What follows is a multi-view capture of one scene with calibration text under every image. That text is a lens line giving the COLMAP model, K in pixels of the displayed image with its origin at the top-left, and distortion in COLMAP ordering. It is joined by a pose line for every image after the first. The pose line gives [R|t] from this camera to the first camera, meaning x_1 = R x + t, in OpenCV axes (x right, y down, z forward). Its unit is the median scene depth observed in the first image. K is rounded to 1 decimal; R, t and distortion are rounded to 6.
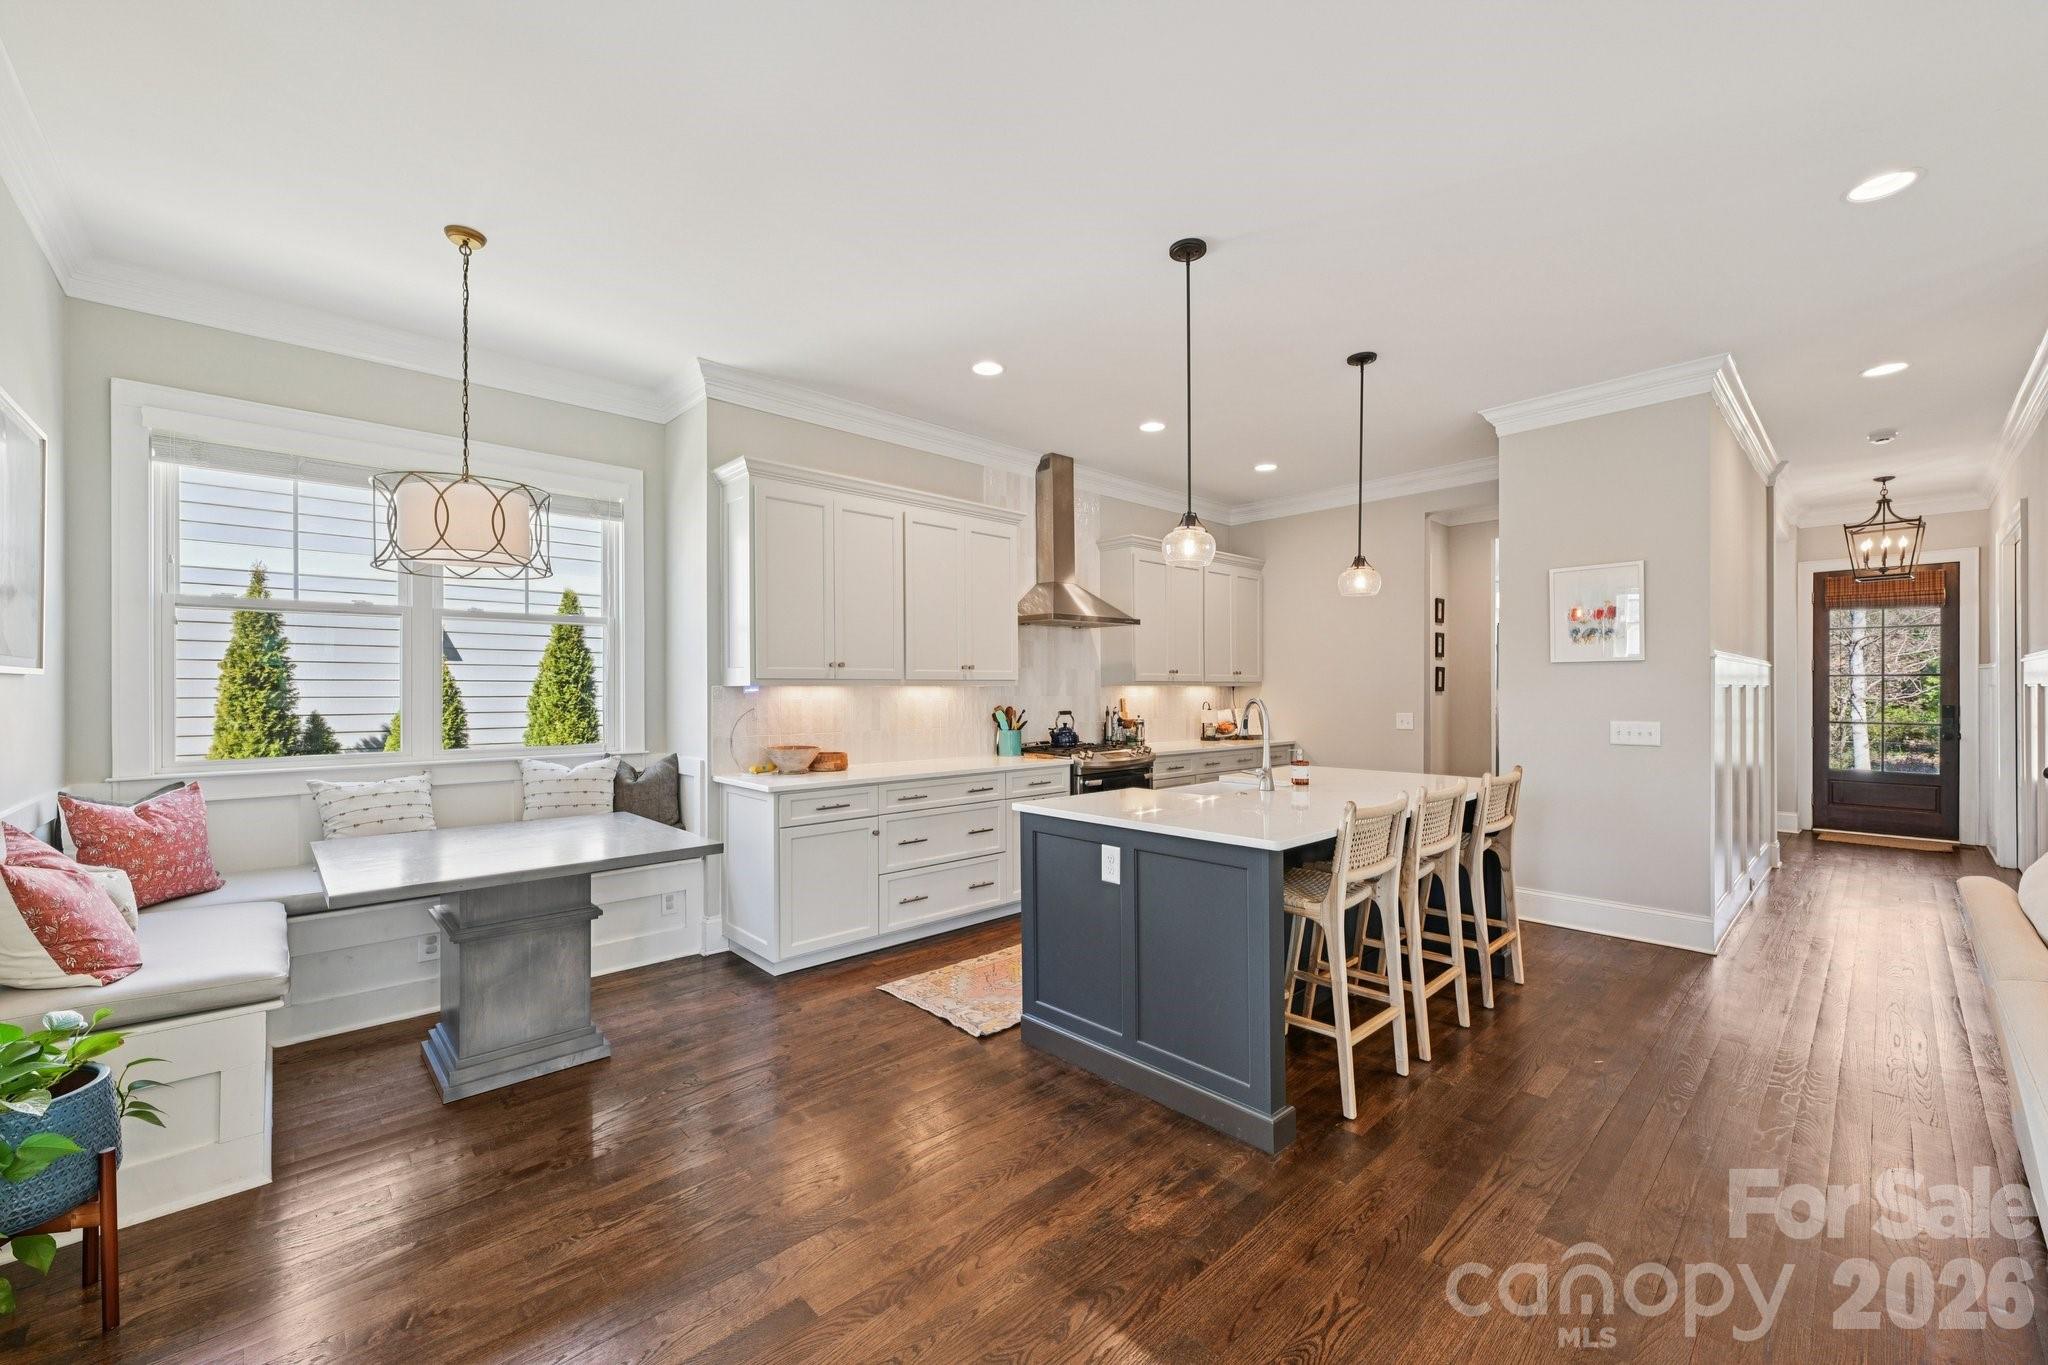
lens RADIAL K [[804.9, 0, 1027.4], [0, 804.9, 689.3], [0, 0, 1]] dist [-0.001684, -0.000068]
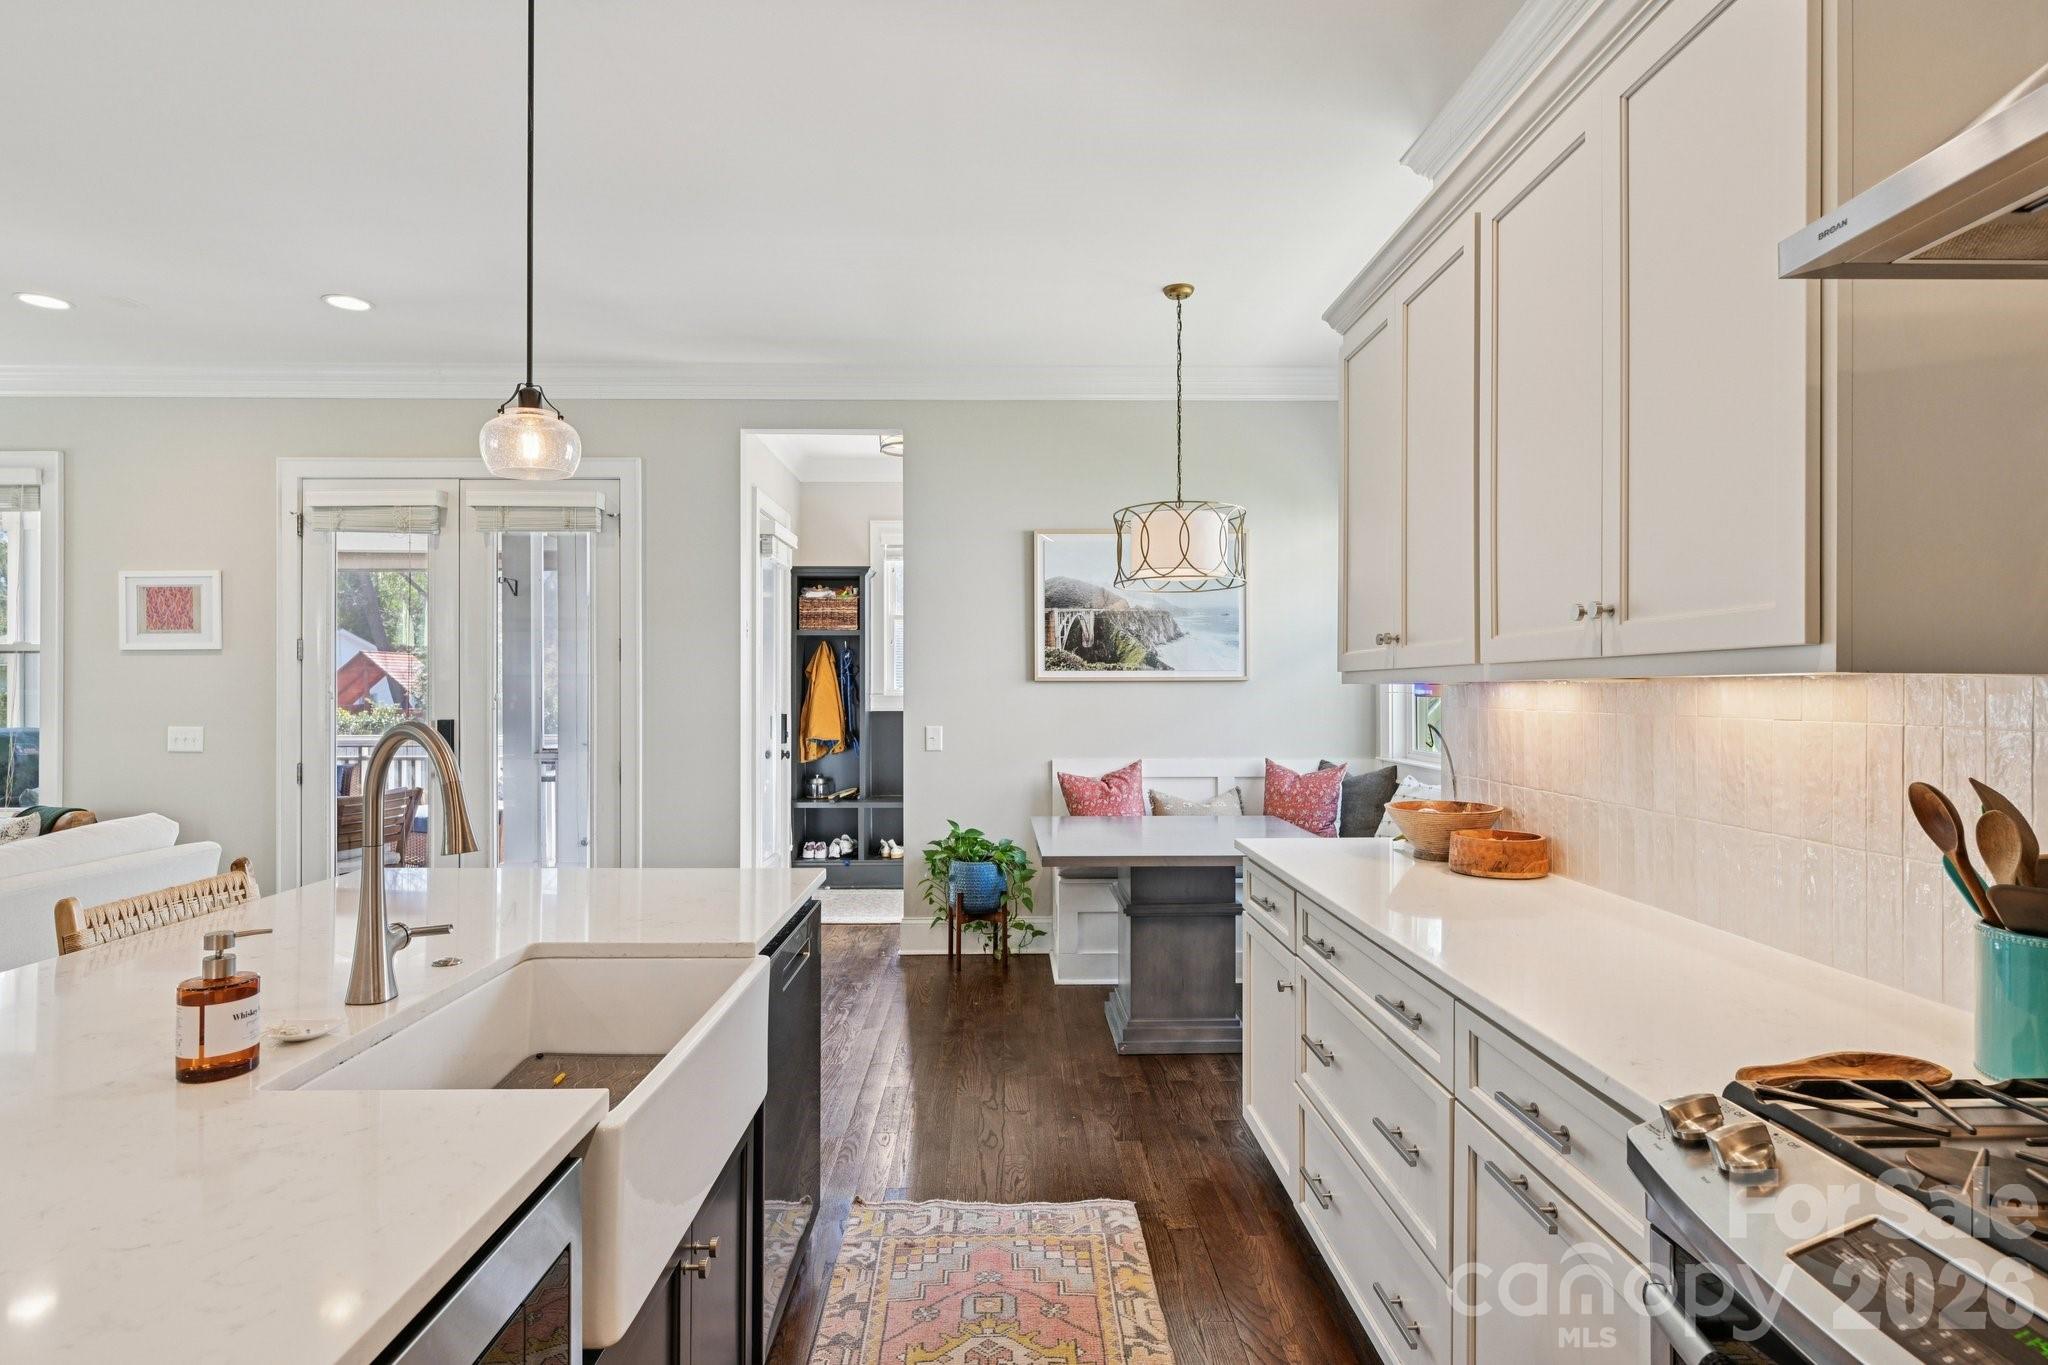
lens RADIAL K [[1028.1, 0, 1028.3], [0, 1028.1, 685.9], [0, 0, 1]] dist [-0.000313, 0.000499]
pose [[-0.665582, -0.001143, -0.746324, 0.350535], [0.001189, 0.999996, -0.002592, -0.001155], [0.746324, -0.002612, -0.665578, 1.205628]]
